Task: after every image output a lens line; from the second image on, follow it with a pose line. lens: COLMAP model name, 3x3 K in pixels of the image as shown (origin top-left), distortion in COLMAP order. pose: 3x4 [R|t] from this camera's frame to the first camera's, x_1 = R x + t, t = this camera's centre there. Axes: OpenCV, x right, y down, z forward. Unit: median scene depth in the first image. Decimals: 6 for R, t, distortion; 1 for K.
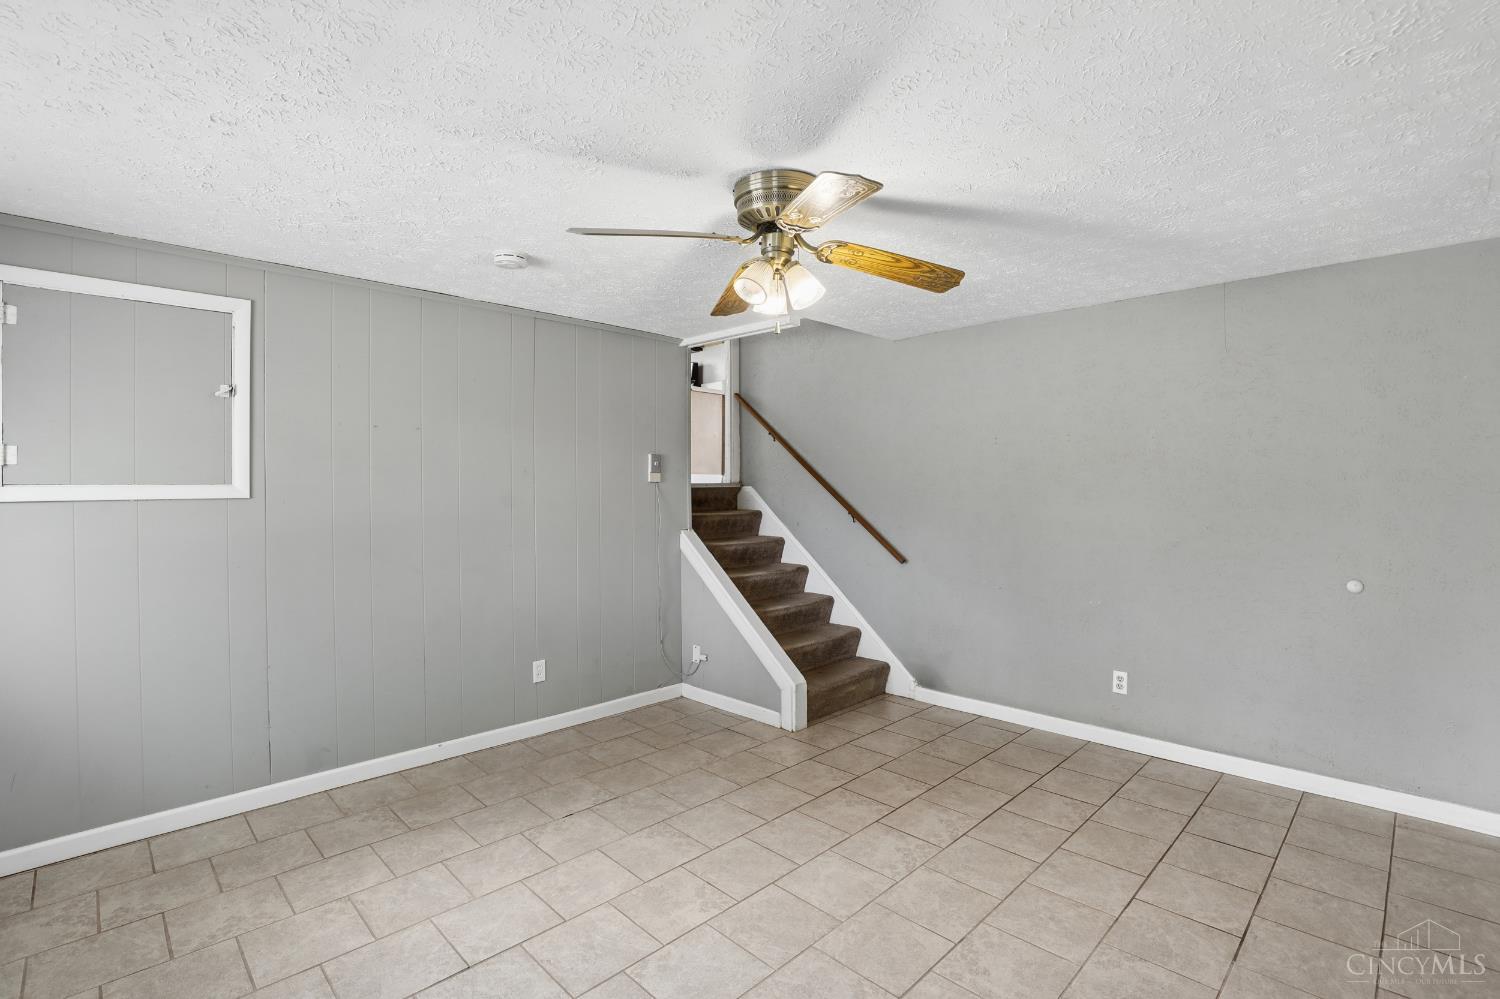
lens RADIAL K [[691.4, 0, 748.6], [0, 691.4, 486.2], [0, 0, 1]] dist [-0.025434, 0.000641]
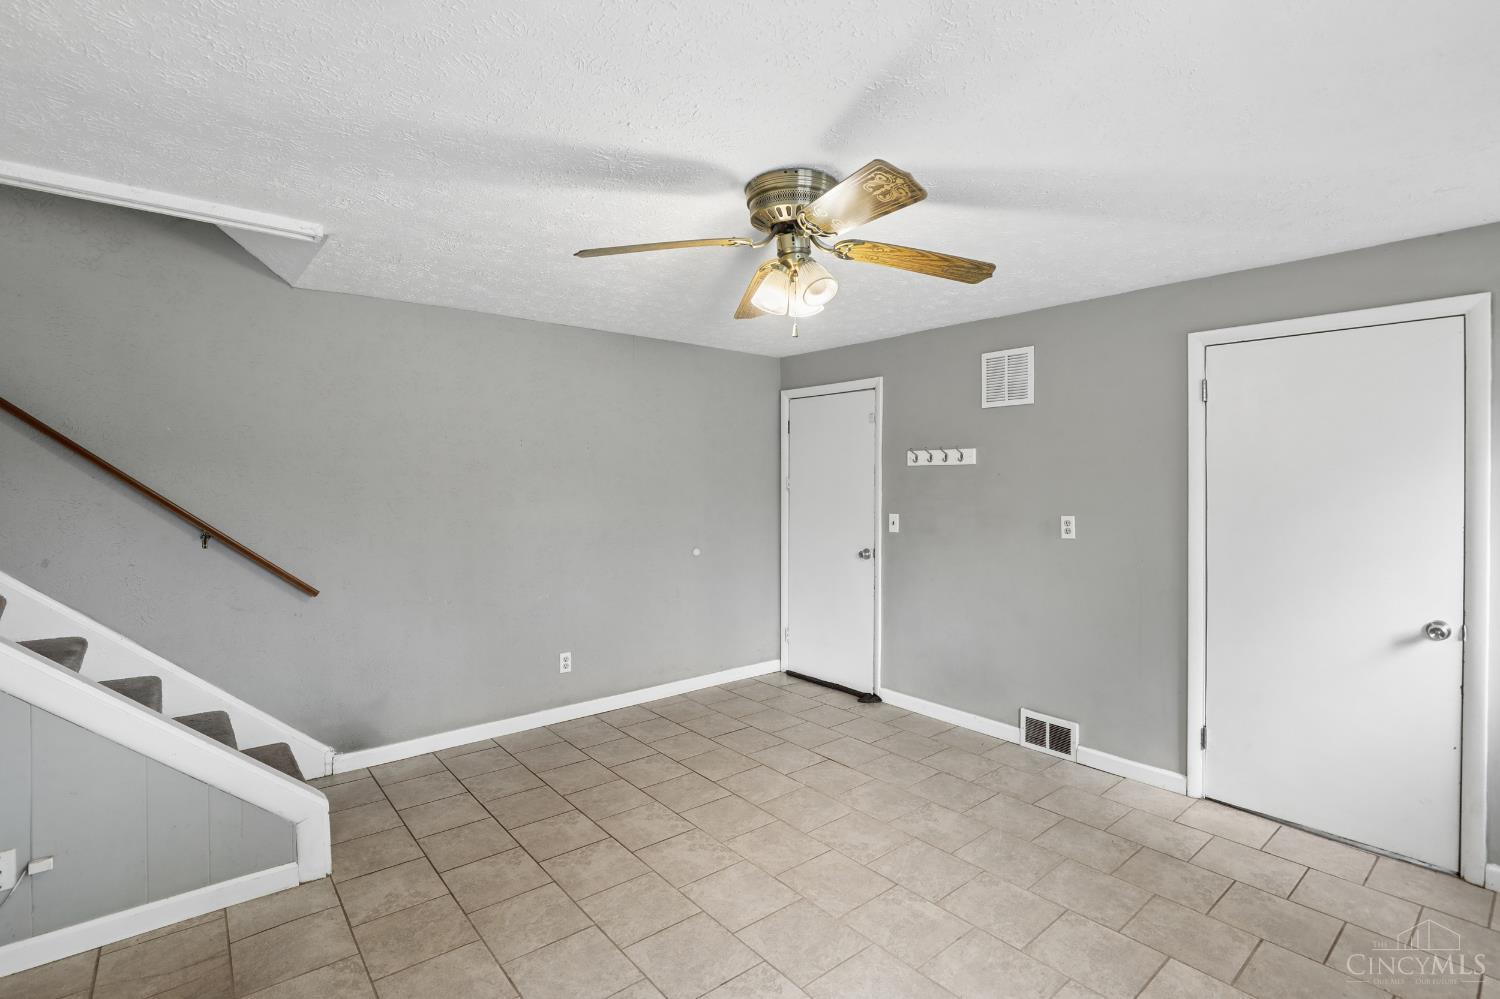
lens RADIAL K [[691.4, 0, 748.6], [0, 691.4, 486.2], [0, 0, 1]] dist [-0.025434, 0.000641]
pose [[0.094490, -0.000804, 0.995525, -0.722336], [0.000145, 1.000000, 0.000794, -0.009804], [-0.995526, 0.000069, 0.094490, 0.750564]]
